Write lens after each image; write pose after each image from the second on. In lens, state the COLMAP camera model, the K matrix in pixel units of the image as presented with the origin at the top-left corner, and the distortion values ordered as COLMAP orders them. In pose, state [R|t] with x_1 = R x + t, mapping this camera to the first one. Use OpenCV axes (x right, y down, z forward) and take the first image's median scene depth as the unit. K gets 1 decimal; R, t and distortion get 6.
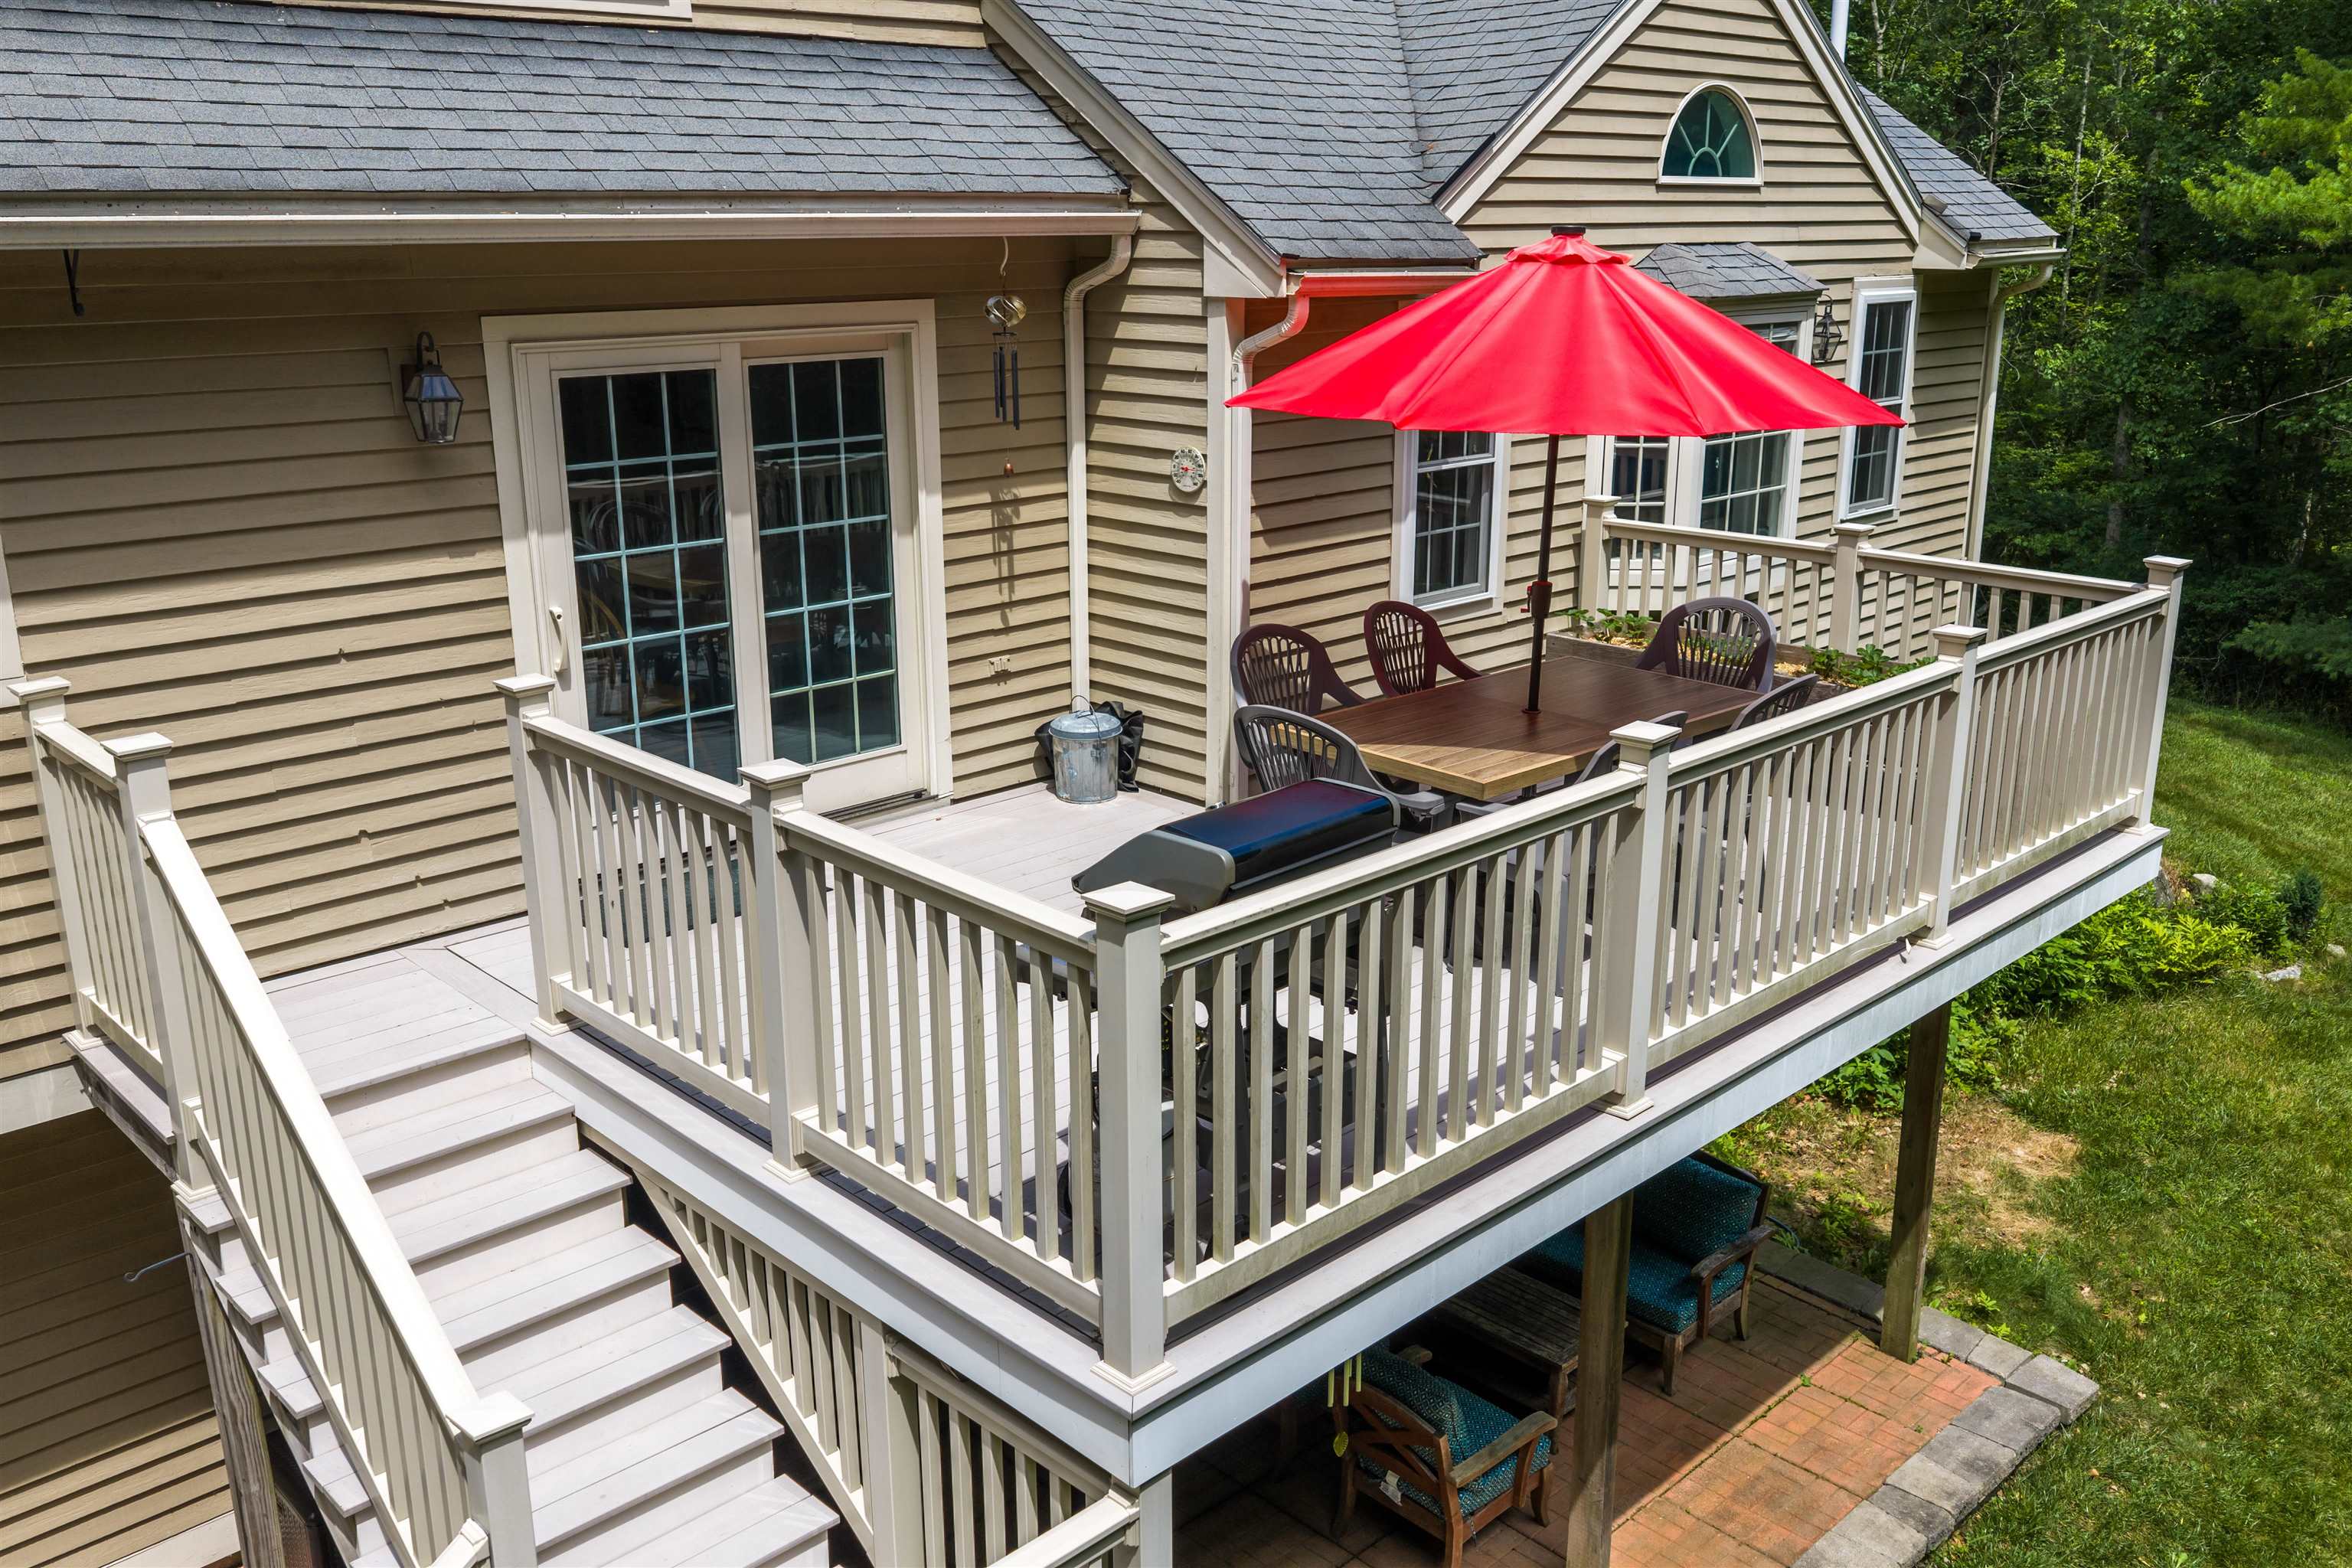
lens RADIAL K [[1925.2, 0, 1176.0], [0, 1925.2, 784.0], [0, 0, 1]] dist [0.005564, 0.001552]
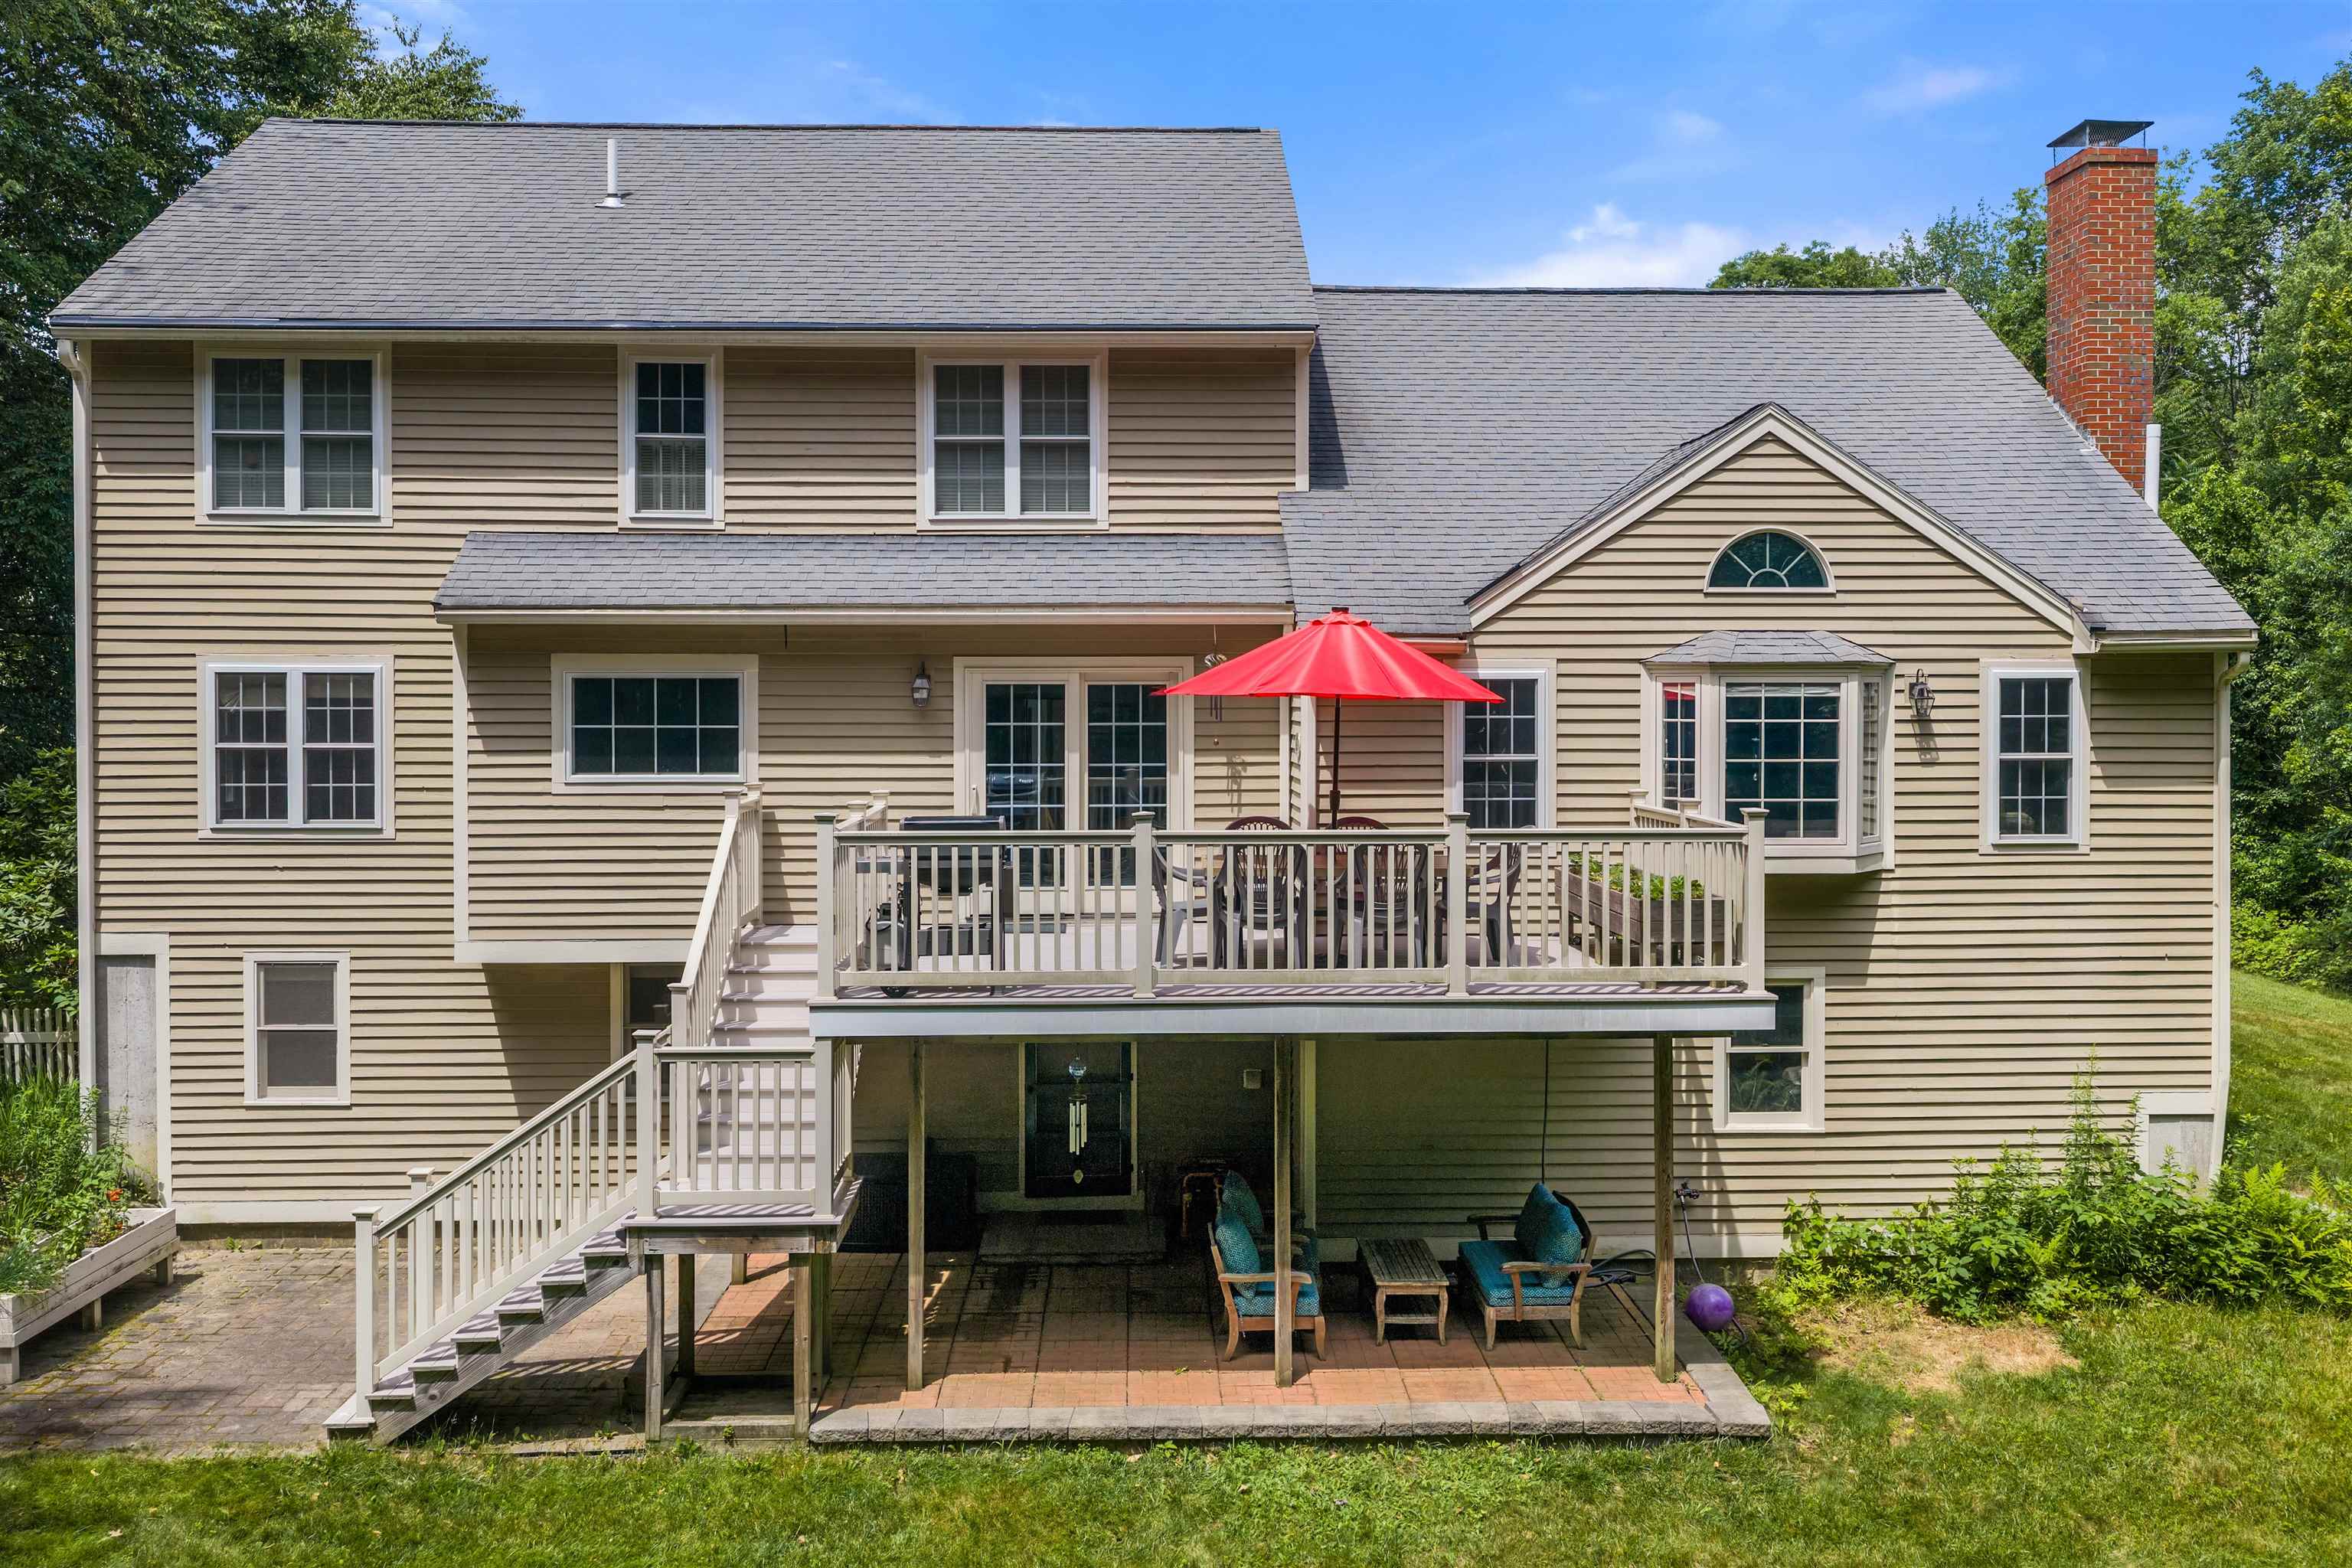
lens RADIAL K [[1977.6, 0, 1187.7], [0, 1977.6, 725.4], [0, 0, 1]] dist [0.004688, 0.001971]
pose [[0.740881, 0.012560, -0.671519, 1.146937], [-0.190403, 0.962735, -0.192064, 0.192537], [0.644082, 0.270155, 0.715664, -0.405667]]
